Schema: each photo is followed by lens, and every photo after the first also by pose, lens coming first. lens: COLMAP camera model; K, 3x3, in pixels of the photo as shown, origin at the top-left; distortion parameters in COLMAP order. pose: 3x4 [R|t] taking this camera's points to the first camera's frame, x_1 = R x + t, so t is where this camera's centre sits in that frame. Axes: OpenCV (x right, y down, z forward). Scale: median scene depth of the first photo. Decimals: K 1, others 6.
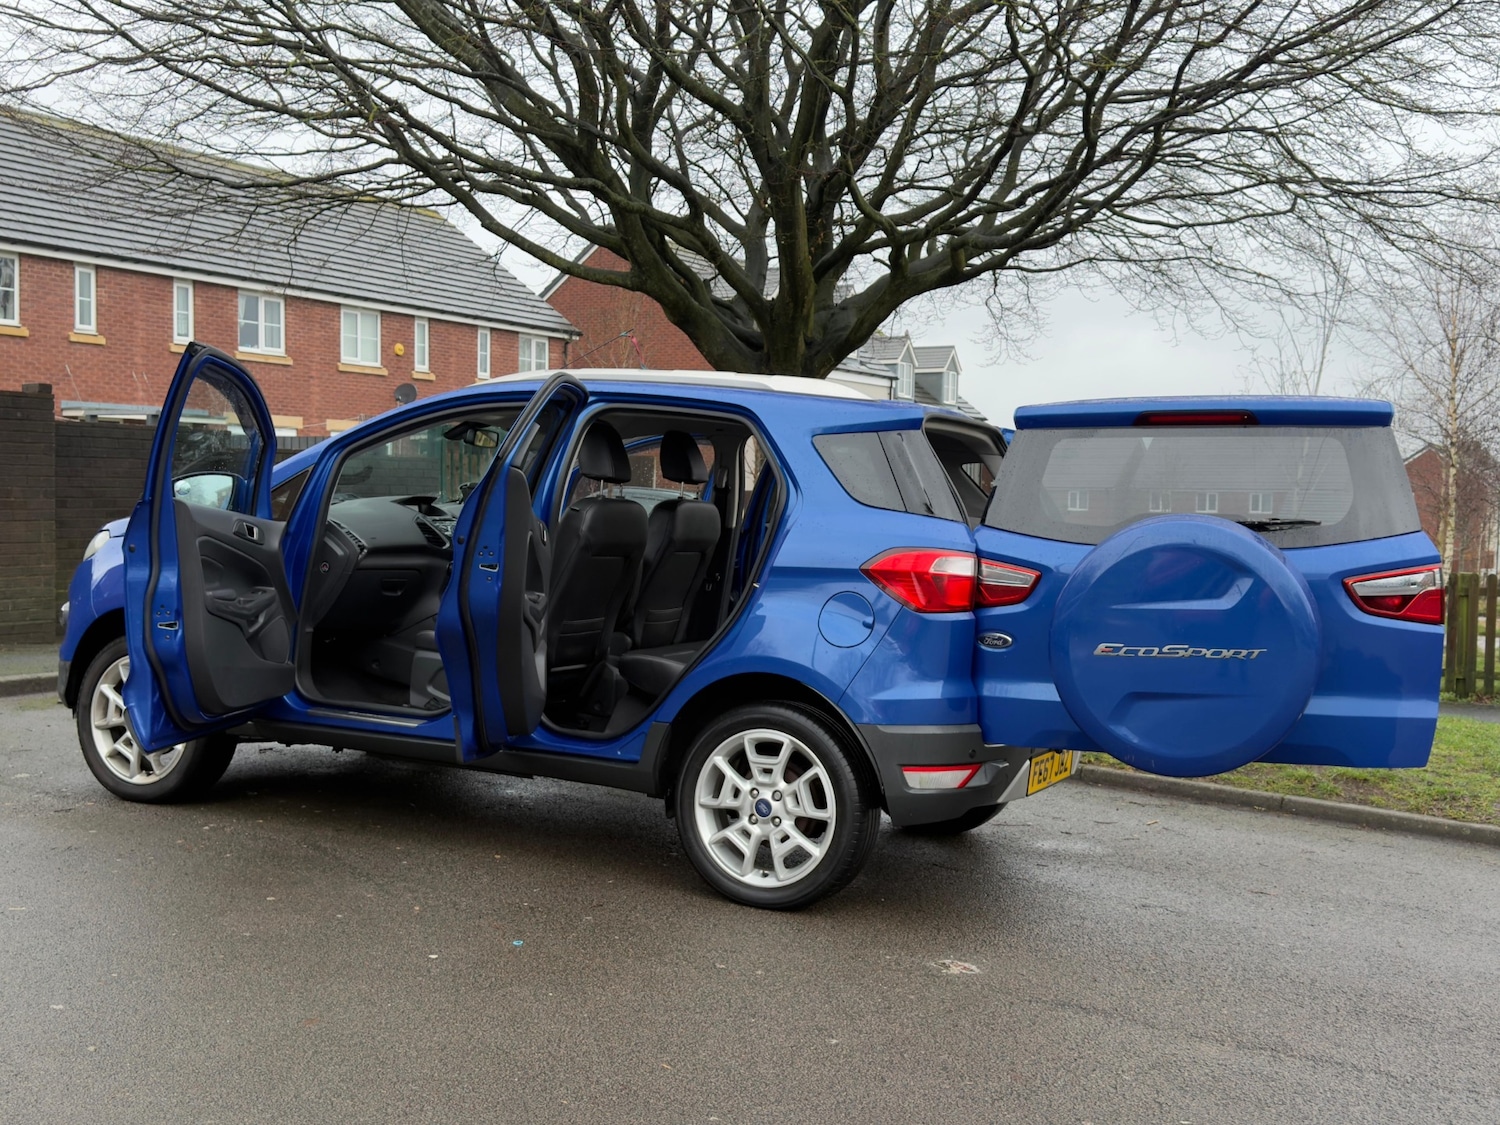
lens RADIAL K [[1652.5, 0, 667.4], [0, 1652.5, 535.7], [0, 0, 1]] dist [0.053859, 0.000000]
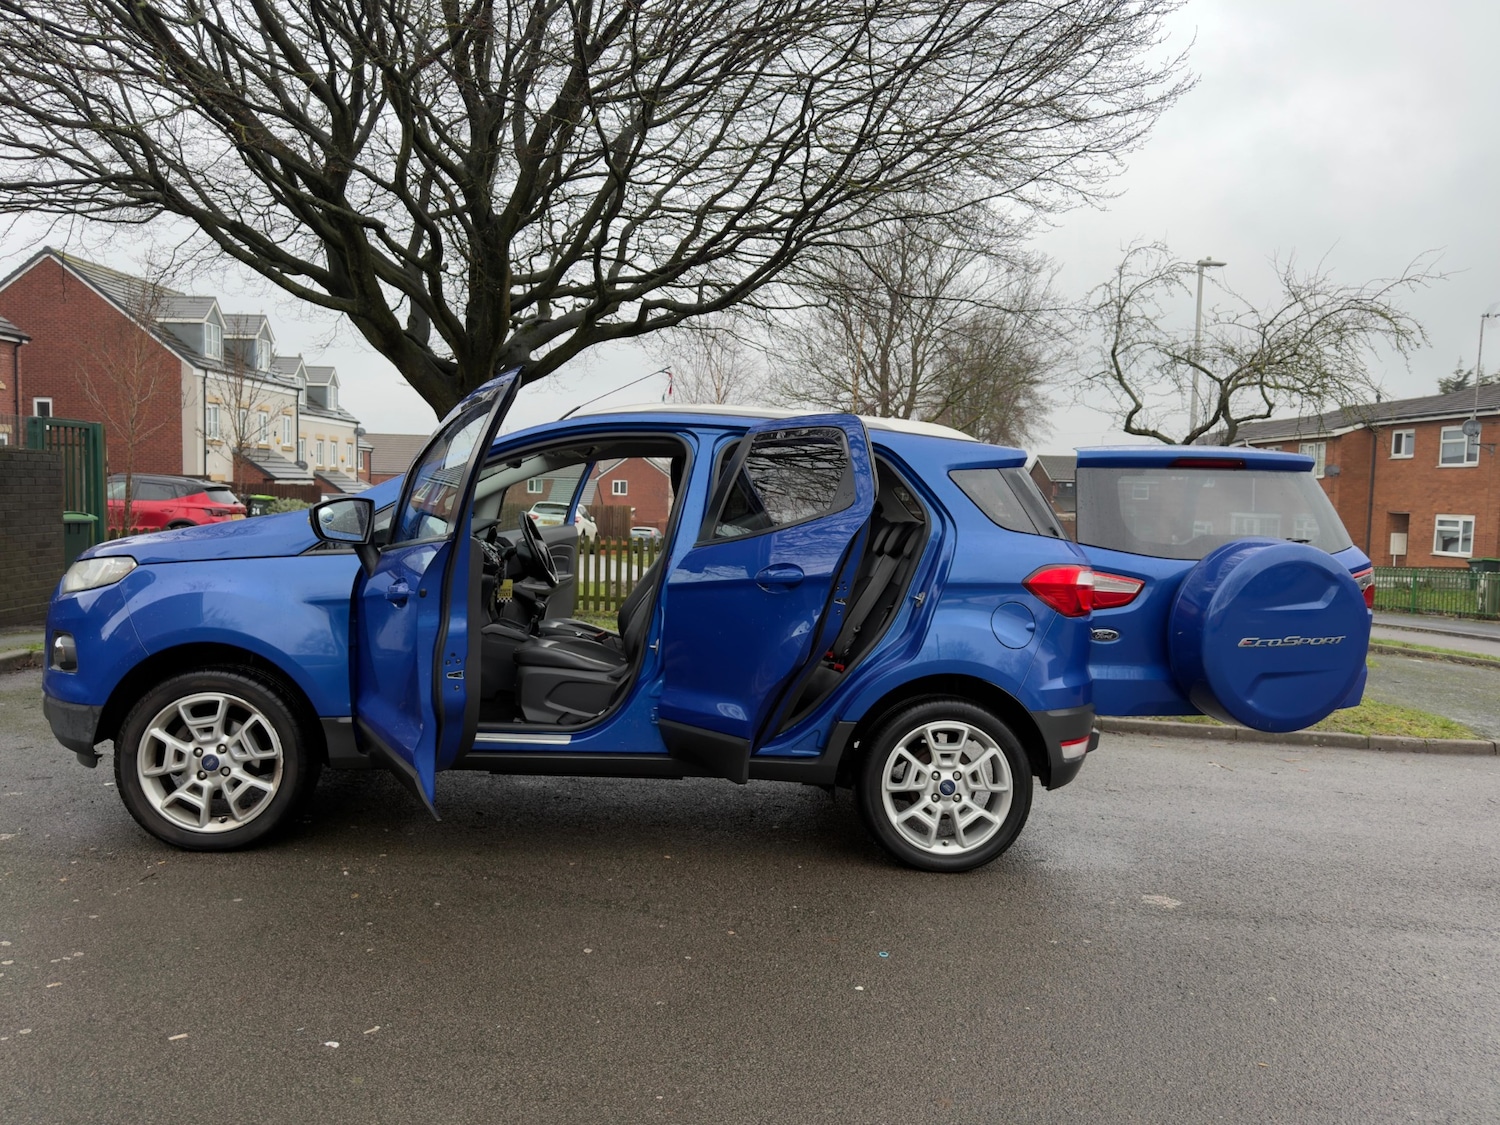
lens RADIAL K [[1157.0, 0, 743.5], [0, 1157.0, 527.9], [0, 0, 1]] dist [0.046670, -0.074274]
pose [[0.852128, -0.014911, 0.523121, -0.445565], [0.004697, 0.999772, 0.020846, -0.034963], [-0.523313, -0.015307, 0.852003, 0.333333]]
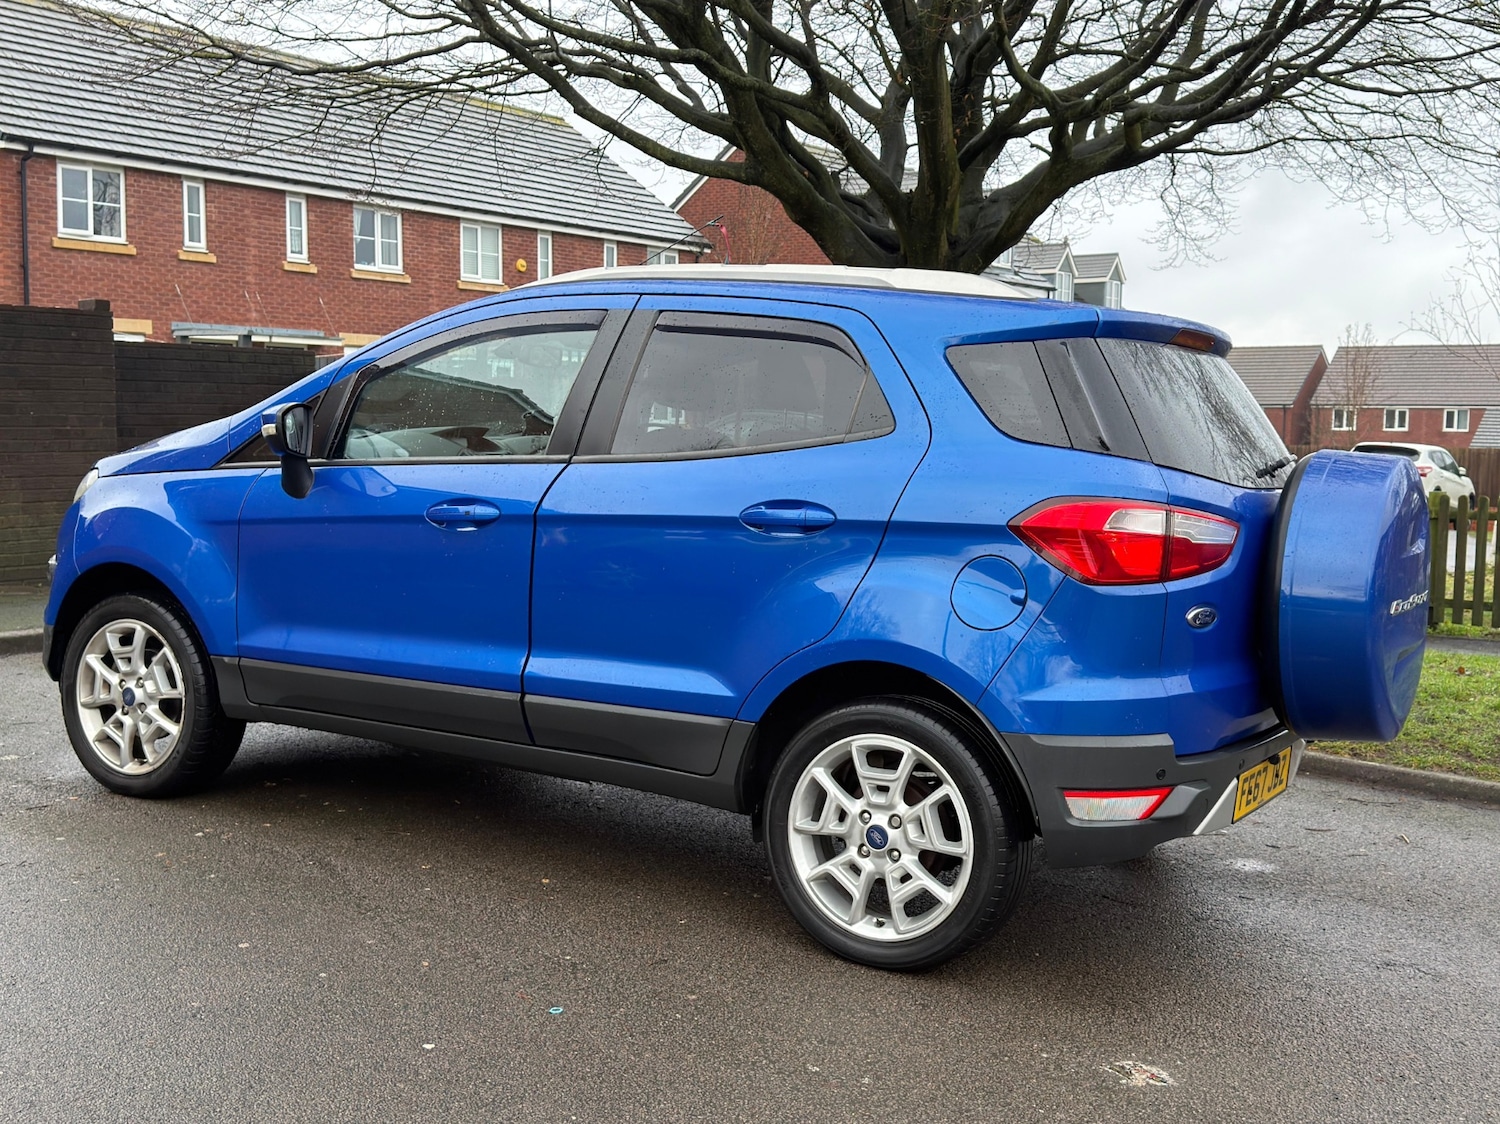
lens RADIAL K [[1700.9, 0, 668.7], [0, 1700.9, 541.0], [0, 0, 1]] dist [0.060822, 0.000000]
pose [[0.996527, 0.000087, -0.083266, 0.024604], [0.003941, 0.998829, 0.048210, -0.008930], [0.083173, -0.048371, 0.995361, 0.193997]]
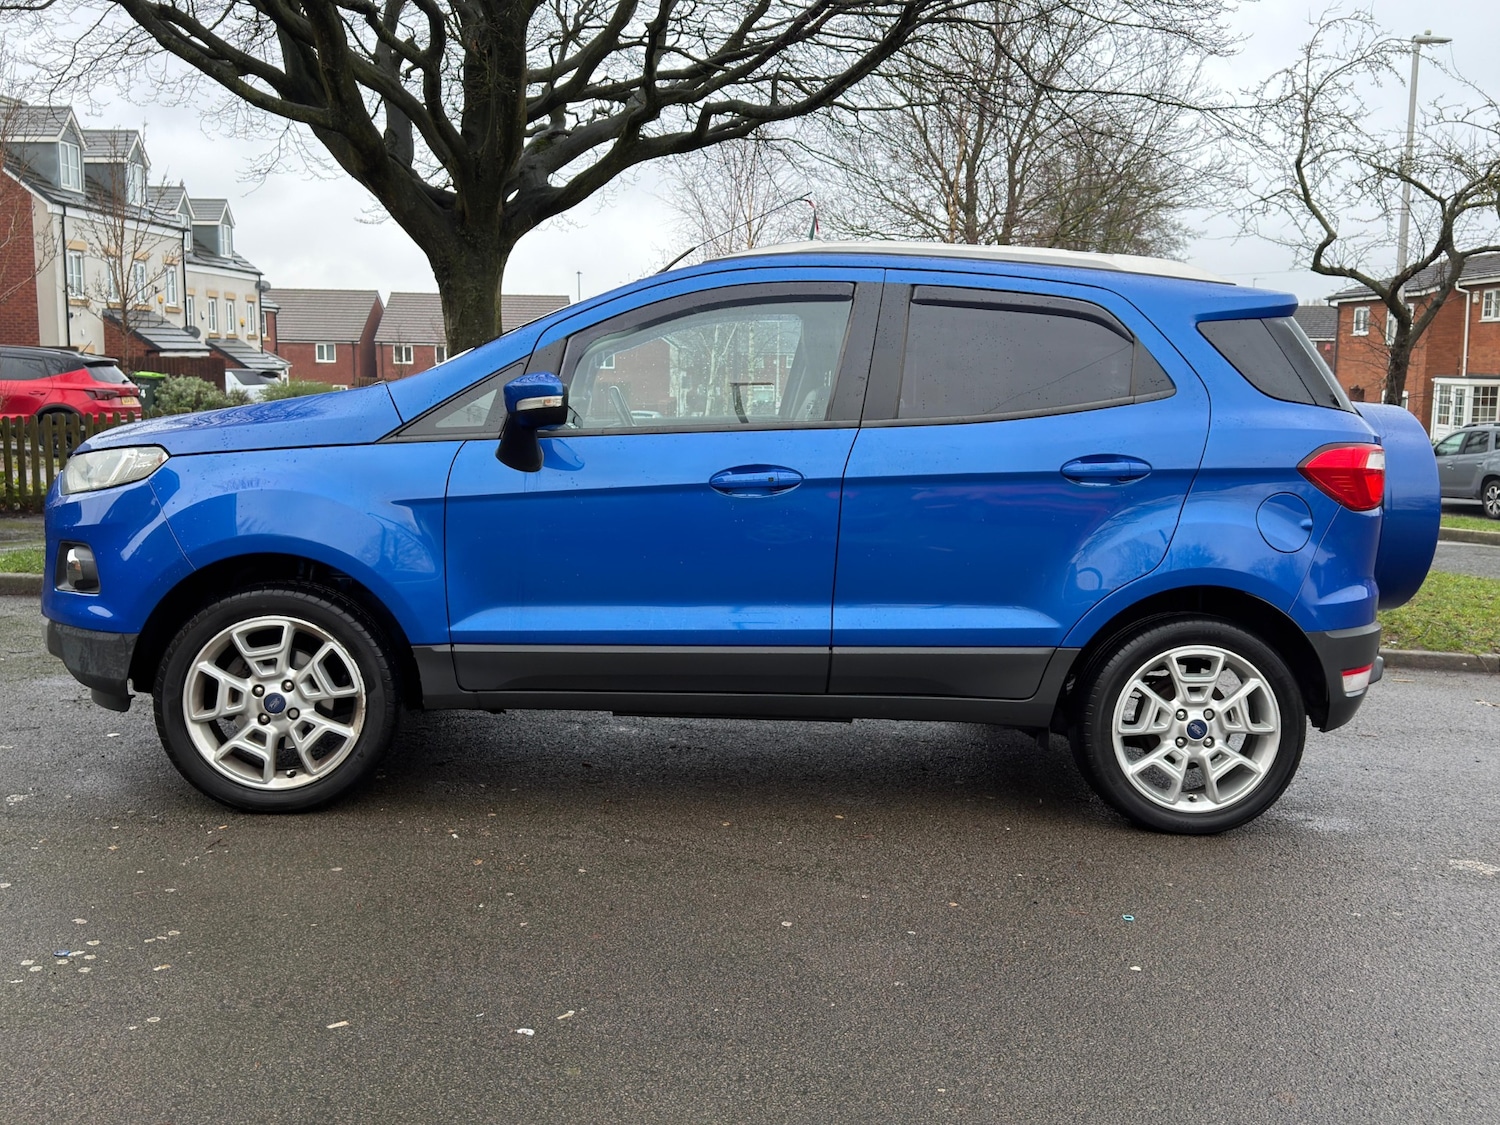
lens RADIAL K [[1536.5, 0, 729.4], [0, 1536.5, 532.1], [0, 0, 1]] dist [0.021465, 0.000000]
pose [[0.861147, -0.065360, 0.504137, -0.535557], [0.016798, 0.994817, 0.100283, -0.033075], [-0.508079, -0.077890, 0.857781, 0.357093]]
